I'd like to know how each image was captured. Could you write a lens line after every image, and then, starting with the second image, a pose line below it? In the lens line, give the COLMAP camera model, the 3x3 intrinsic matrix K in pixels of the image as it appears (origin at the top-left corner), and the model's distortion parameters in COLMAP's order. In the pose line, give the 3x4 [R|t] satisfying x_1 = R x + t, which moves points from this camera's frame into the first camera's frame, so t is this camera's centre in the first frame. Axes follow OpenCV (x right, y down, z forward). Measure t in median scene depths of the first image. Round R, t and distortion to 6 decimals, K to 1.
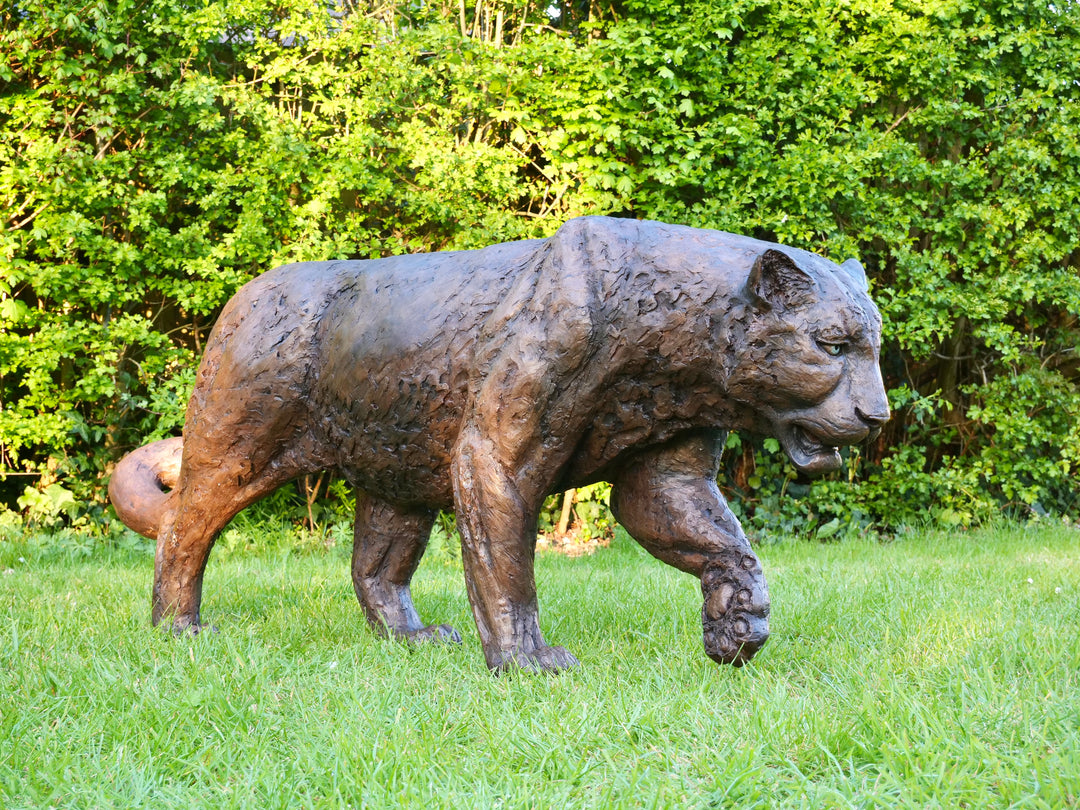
lens RADIAL K [[1802.6, 0, 548.7], [0, 1802.6, 403.3], [0, 0, 1]] dist [0.044657, 0.000000]
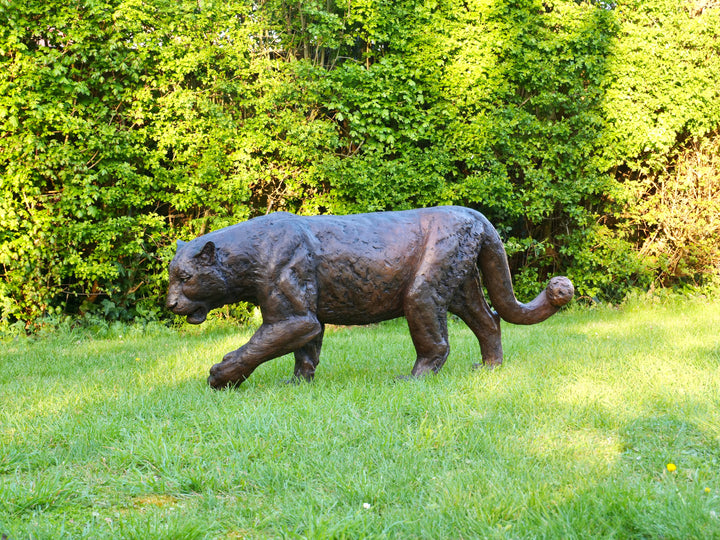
lens RADIAL K [[1703.4, 0, 339.7], [0, 1703.4, 266.7], [0, 0, 1]] dist [0.019016, 0.000000]
pose [[0.992053, -0.018385, 0.124471, -0.246926], [0.013202, 0.999016, 0.042334, -0.062989], [-0.125127, -0.040354, 0.991320, -0.834593]]
